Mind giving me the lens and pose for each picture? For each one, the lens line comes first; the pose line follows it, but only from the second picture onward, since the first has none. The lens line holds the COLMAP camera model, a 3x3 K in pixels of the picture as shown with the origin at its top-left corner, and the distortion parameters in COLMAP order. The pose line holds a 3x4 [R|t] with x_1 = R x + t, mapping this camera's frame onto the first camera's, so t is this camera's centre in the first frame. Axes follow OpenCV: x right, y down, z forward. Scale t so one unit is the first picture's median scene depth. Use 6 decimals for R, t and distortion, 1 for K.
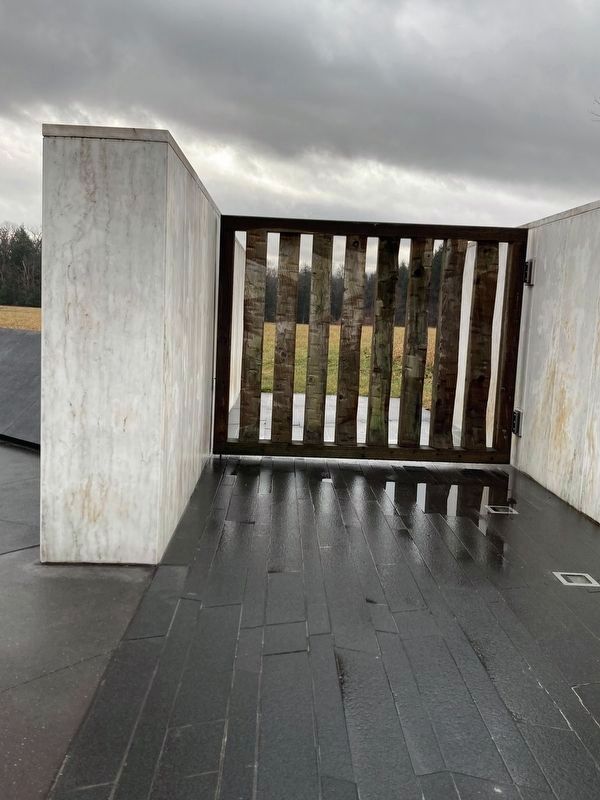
lens RADIAL K [[766.3, 0, 299.8], [0, 766.3, 396.4], [0, 0, 1]] dist [0.013151, 0.000000]
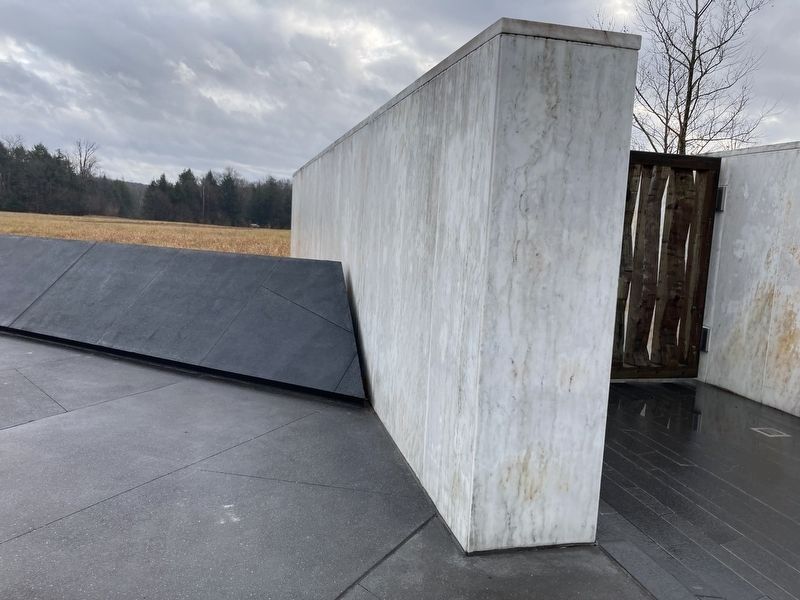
lens RADIAL K [[650.8, 0, 394.6], [0, 650.8, 299.5], [0, 0, 1]] dist [0.011559, -0.024204]
pose [[0.981218, -0.014748, 0.192339, -0.557309], [0.012278, 0.999826, 0.014028, -0.068521], [-0.192513, -0.011403, 0.981228, 0.335759]]
